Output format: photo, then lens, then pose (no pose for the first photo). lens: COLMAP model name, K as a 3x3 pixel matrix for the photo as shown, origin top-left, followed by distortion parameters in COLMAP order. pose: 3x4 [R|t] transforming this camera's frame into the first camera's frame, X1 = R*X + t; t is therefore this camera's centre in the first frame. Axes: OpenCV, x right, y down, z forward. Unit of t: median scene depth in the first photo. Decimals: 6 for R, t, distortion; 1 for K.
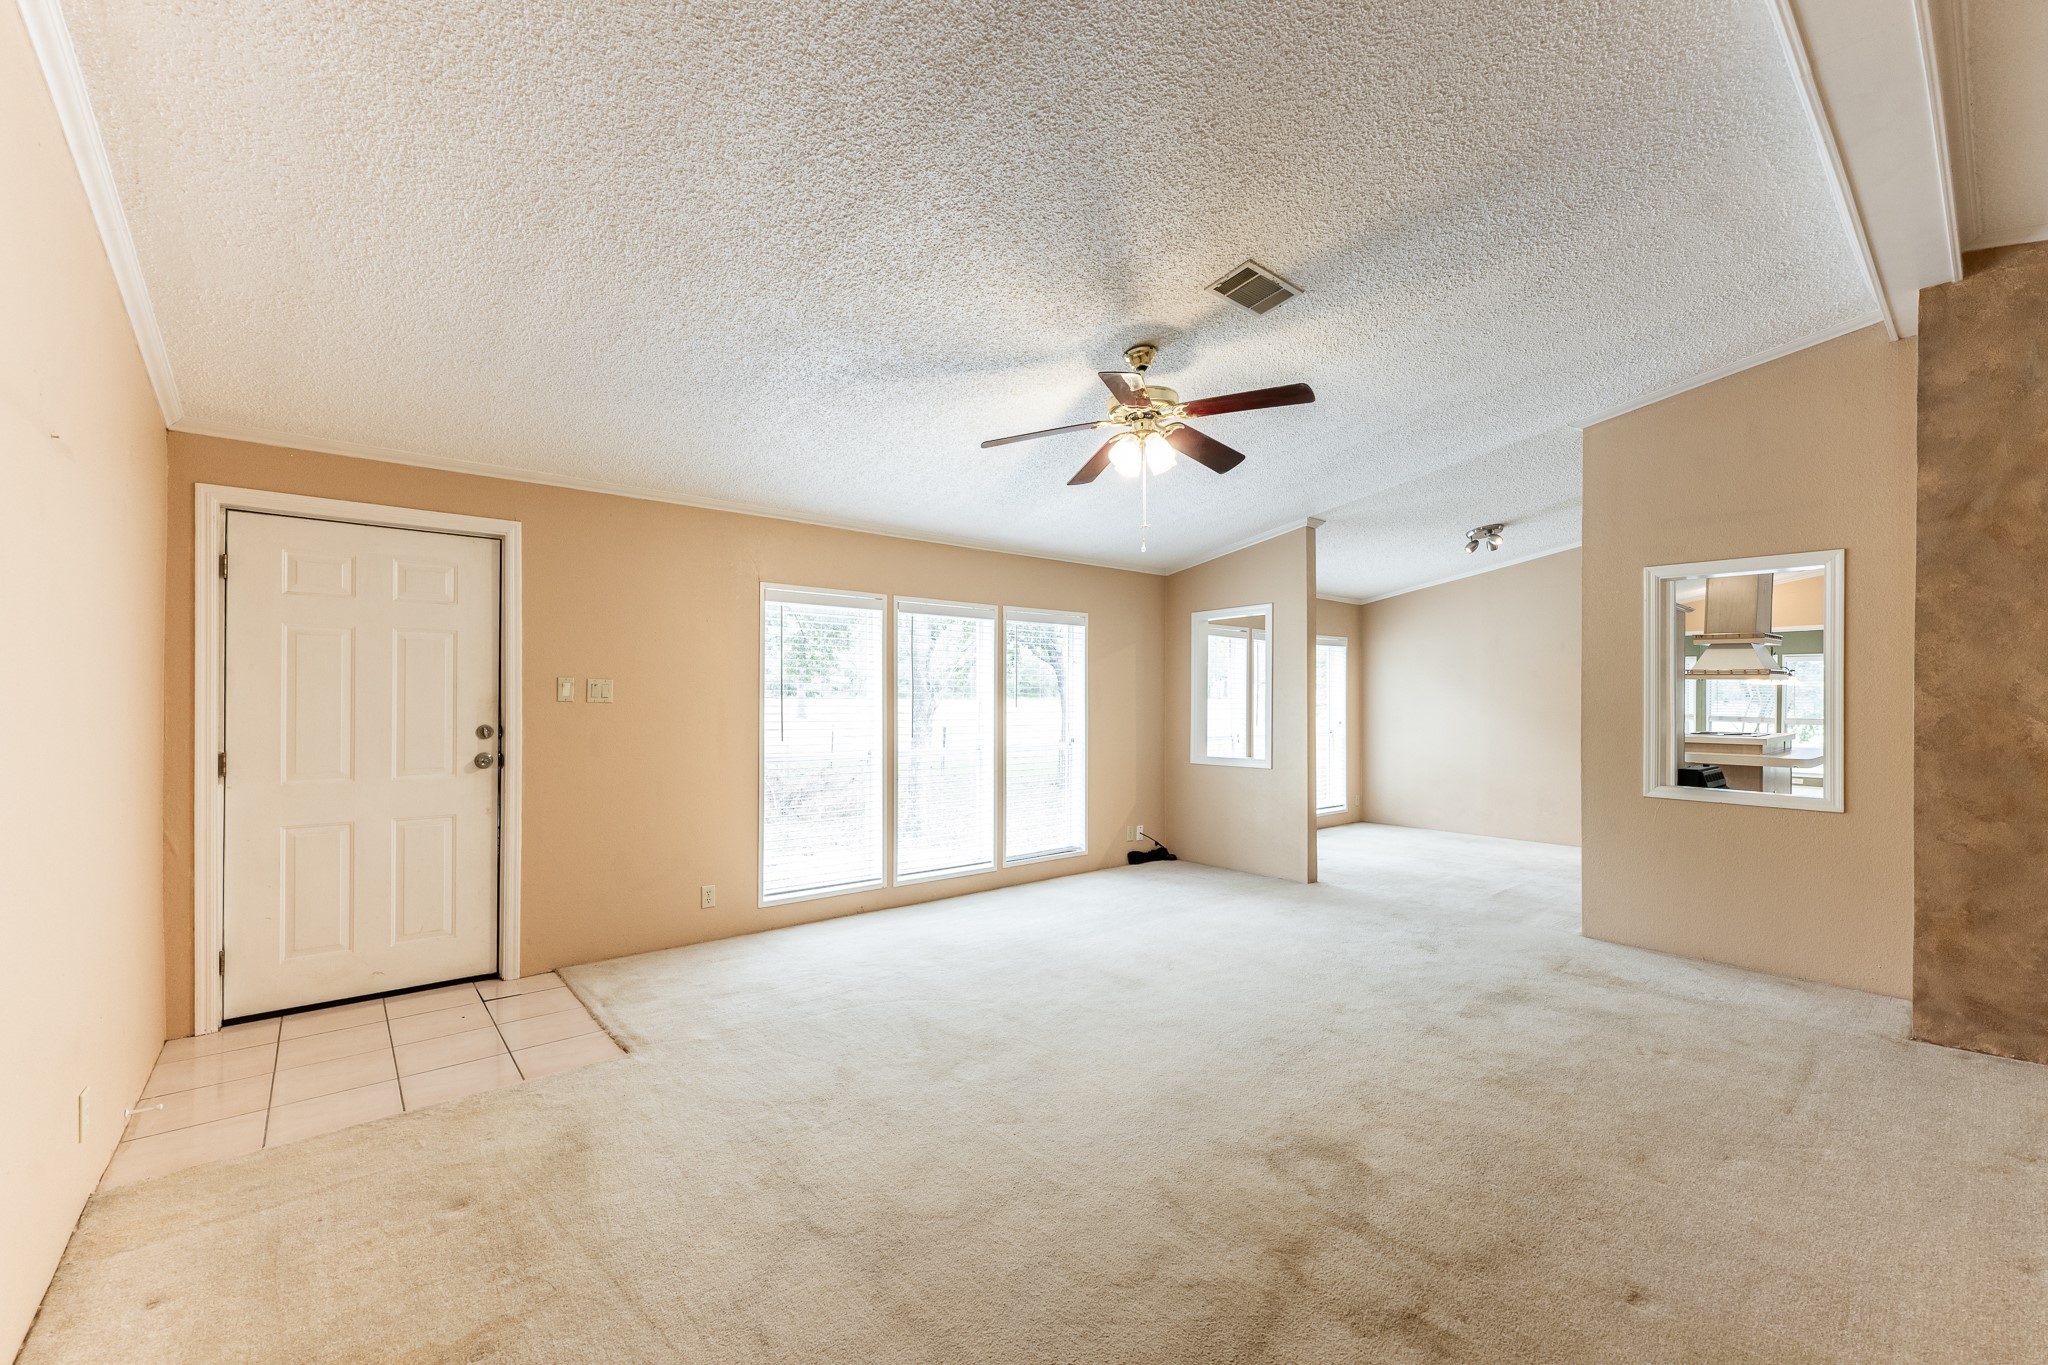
lens RADIAL K [[842.6, 0, 1047.0], [0, 842.6, 700.0], [0, 0, 1]] dist [0.000467, -0.000010]
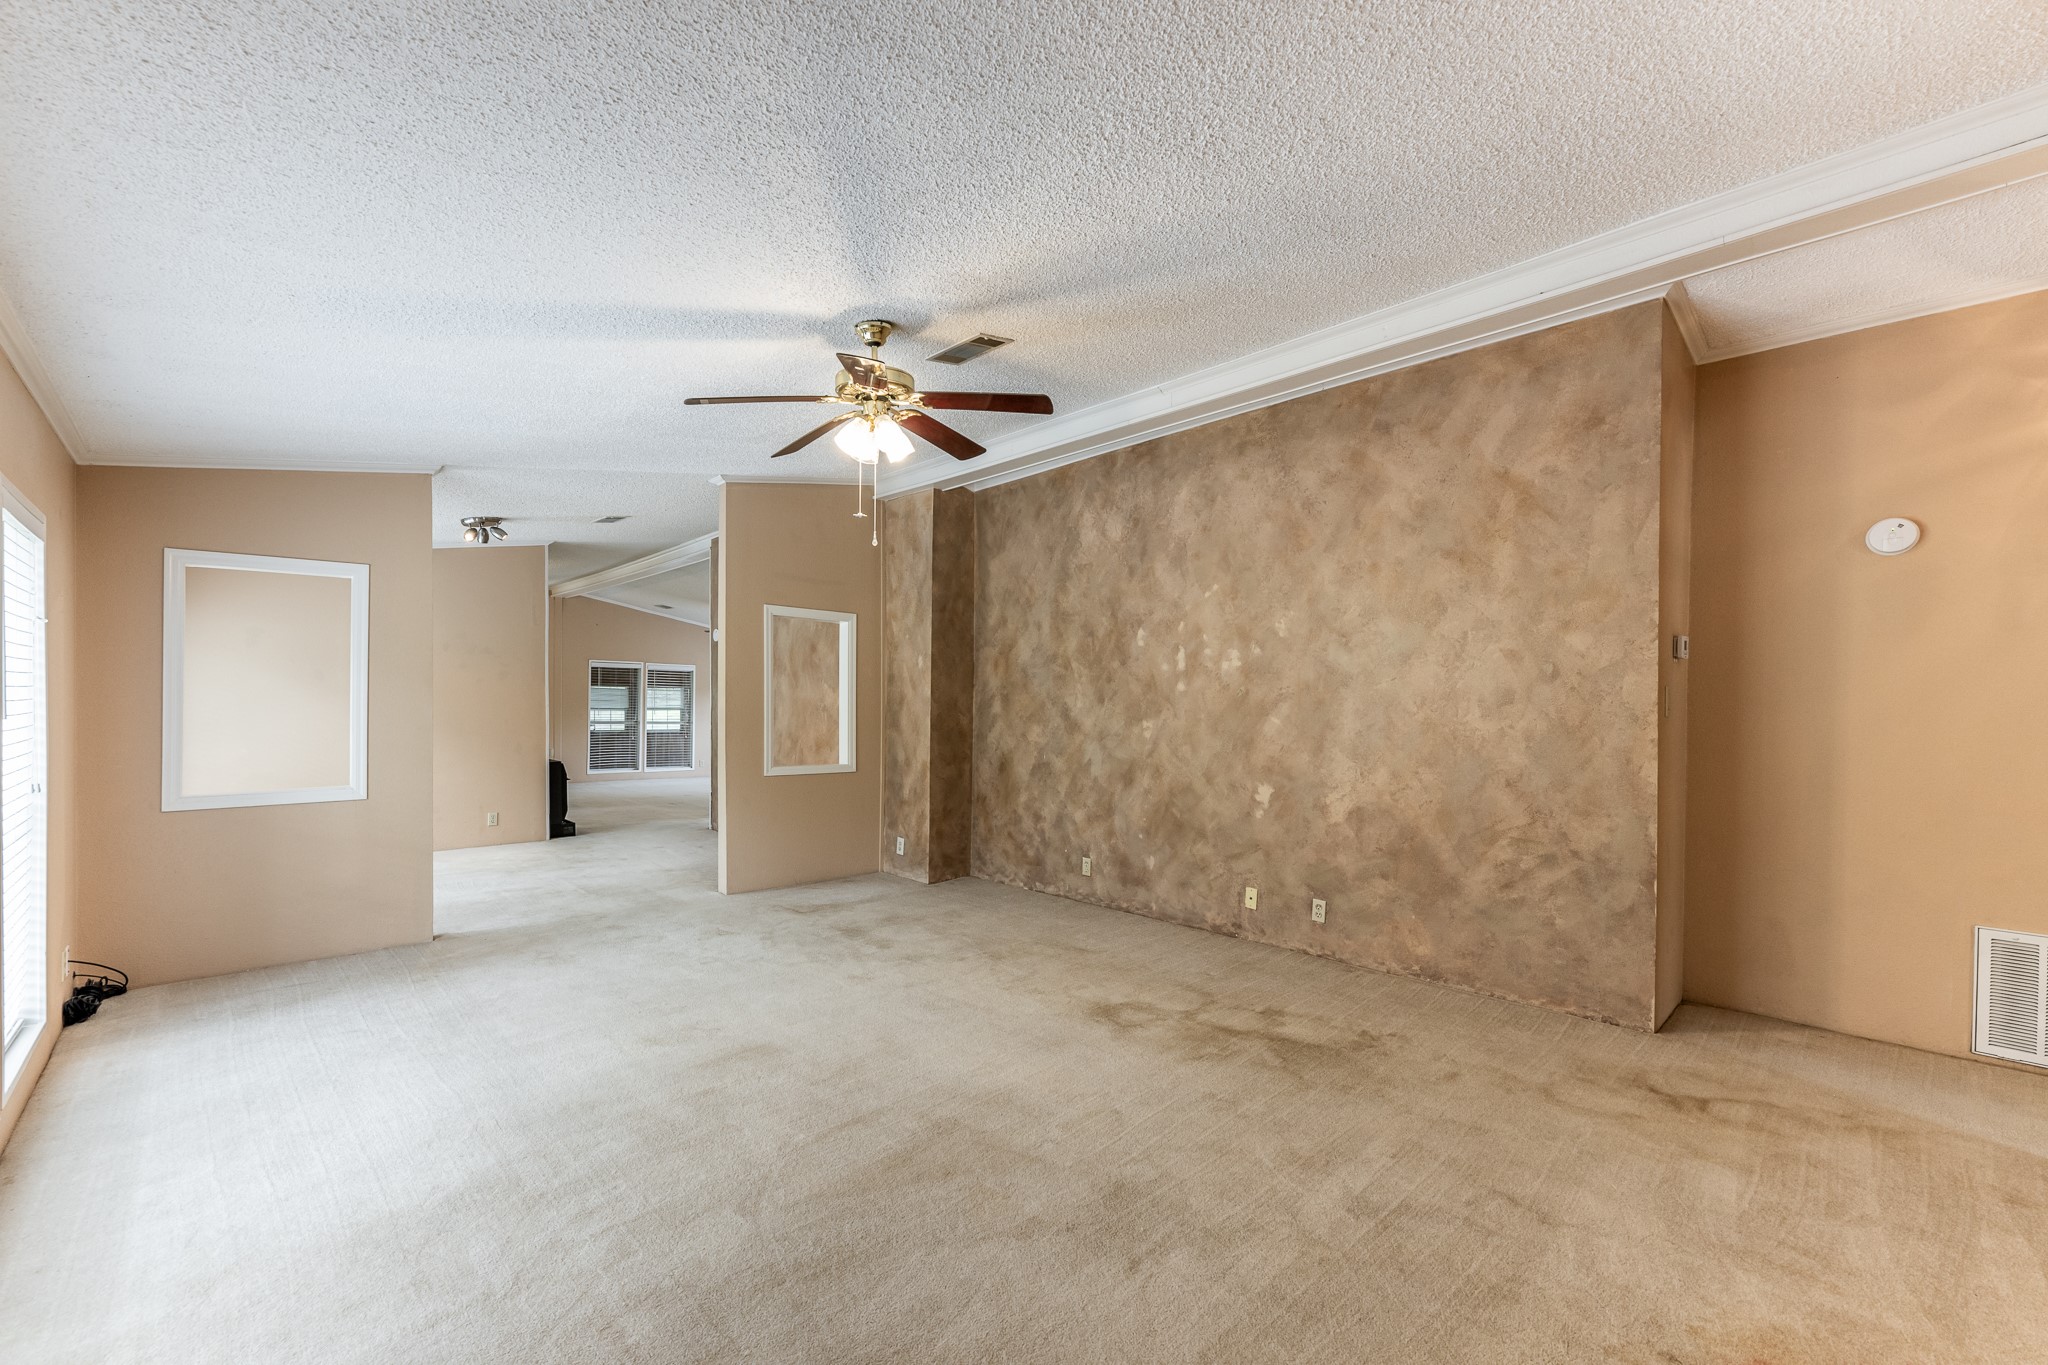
lens RADIAL K [[805.3, 0, 1000.8], [0, 805.3, 709.6], [0, 0, 1]] dist [0.000982, 0.000024]
pose [[-0.037881, -0.006160, 0.999263, -0.723780], [-0.008171, 0.999949, 0.005854, -0.002064], [-0.999249, -0.007943, -0.037930, 0.837745]]
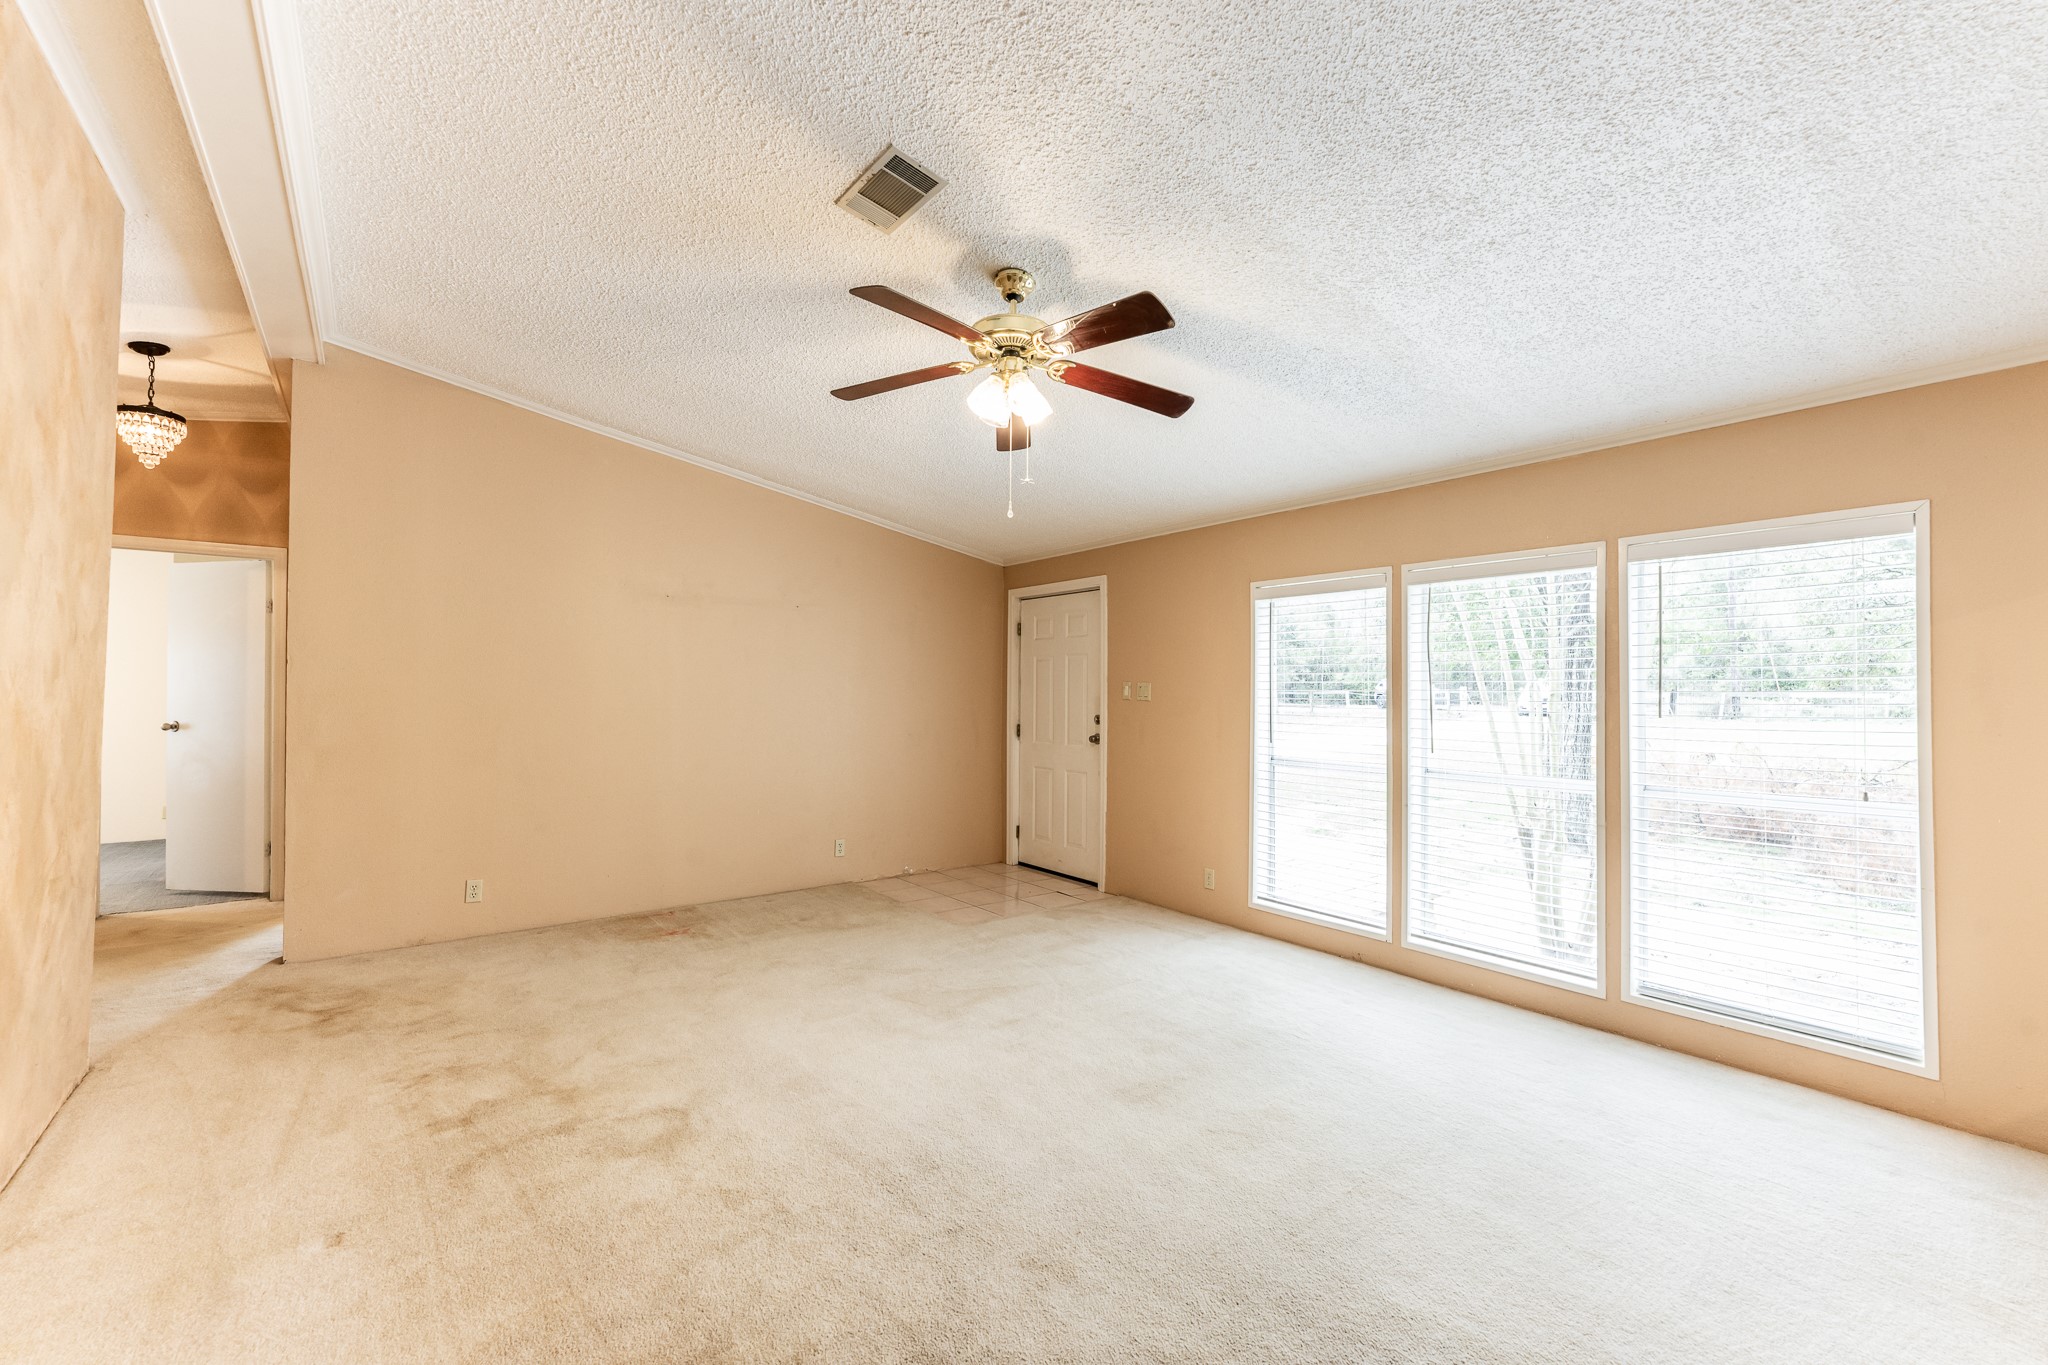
lens RADIAL K [[845.6, 0, 982.2], [0, 845.6, 685.7], [0, 0, 1]] dist [0.000657, 0.000081]
pose [[-0.096419, -0.013579, -0.995248, 0.878629], [-0.009662, 0.999873, -0.012706, -0.000955], [0.995294, 0.008391, -0.096538, 0.986381]]
